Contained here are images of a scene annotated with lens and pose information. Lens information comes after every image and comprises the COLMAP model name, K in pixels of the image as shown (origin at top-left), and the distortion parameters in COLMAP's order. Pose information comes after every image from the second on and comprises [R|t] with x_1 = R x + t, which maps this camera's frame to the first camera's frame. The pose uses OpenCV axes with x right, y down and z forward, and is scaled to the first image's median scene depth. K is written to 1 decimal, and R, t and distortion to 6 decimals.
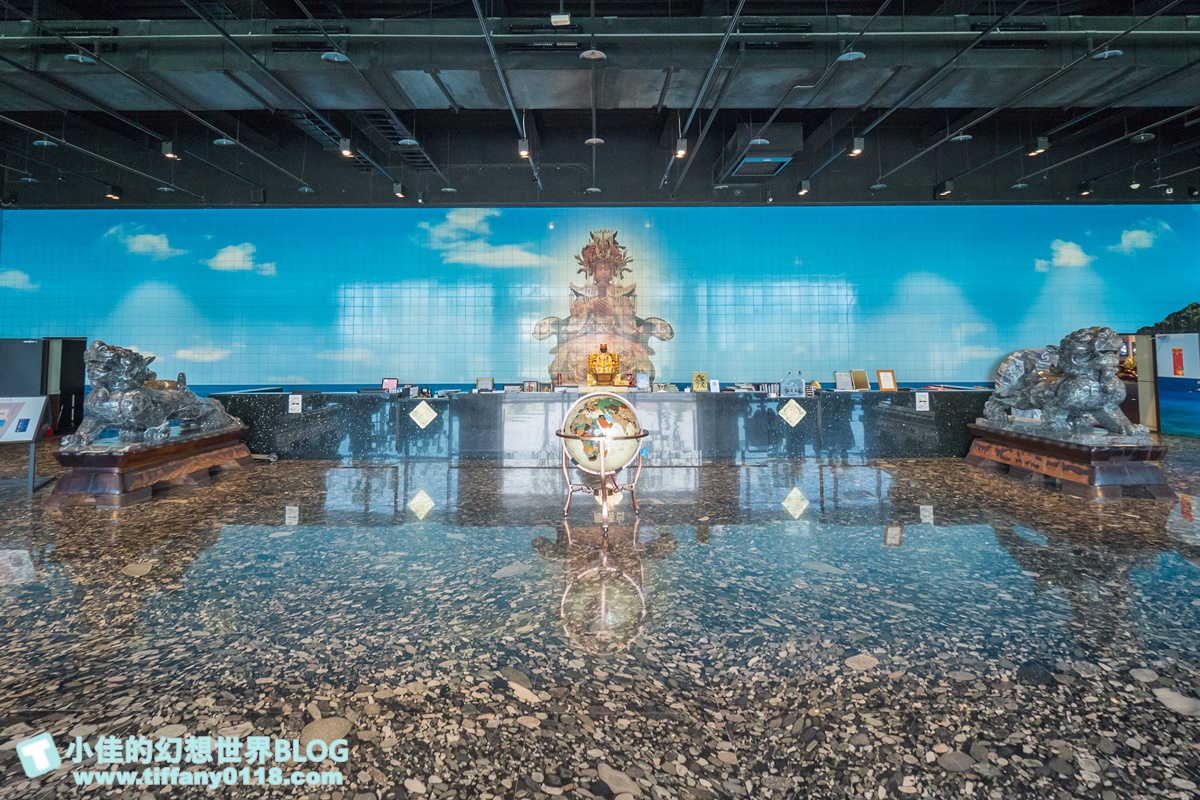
lens RADIAL K [[479.4, 0, 596.9], [0, 479.4, 399.3], [0, 0, 1]] dist [-0.001679, -0.000265]
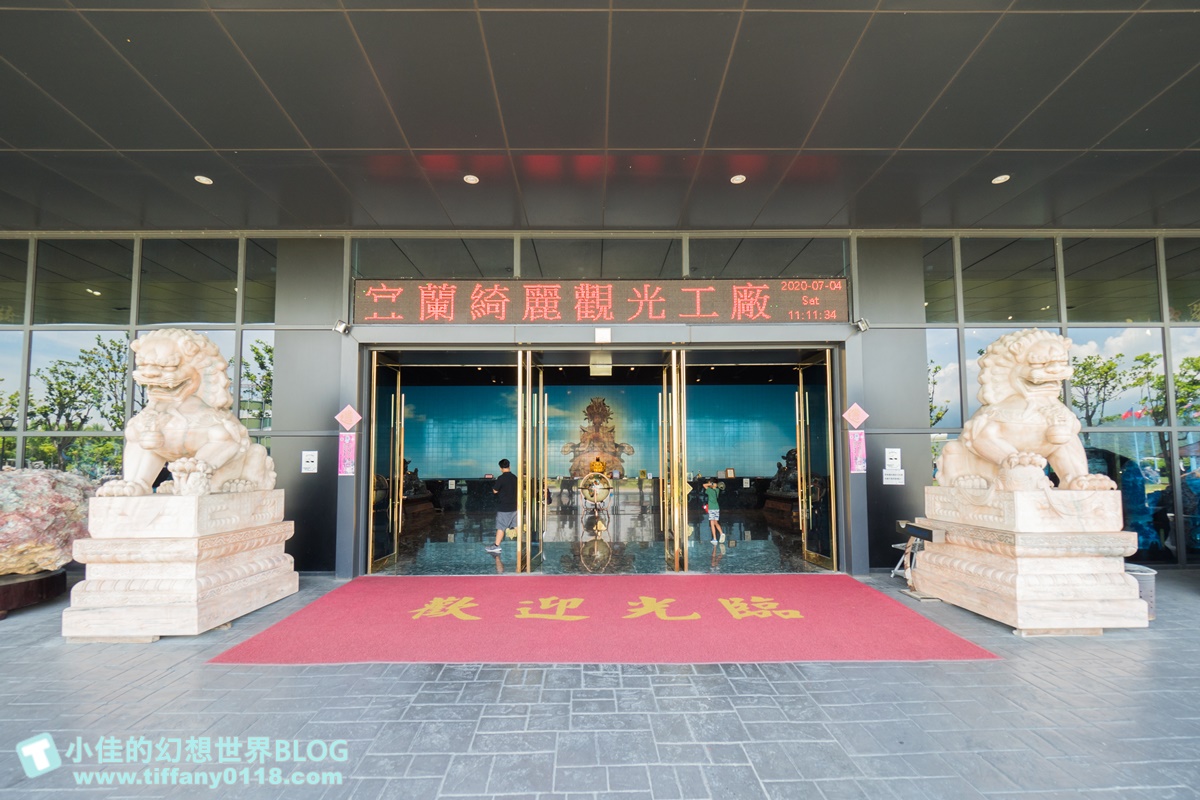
lens RADIAL K [[479.4, 0, 599.7], [0, 479.4, 399.6], [0, 0, 1]] dist [-0.001679, -0.000265]
pose [[0.999971, 0.000493, 0.007603, 0.006946], [0.001358, 0.970384, -0.241564, 0.123780], [-0.007497, 0.241567, 0.970355, -0.904926]]
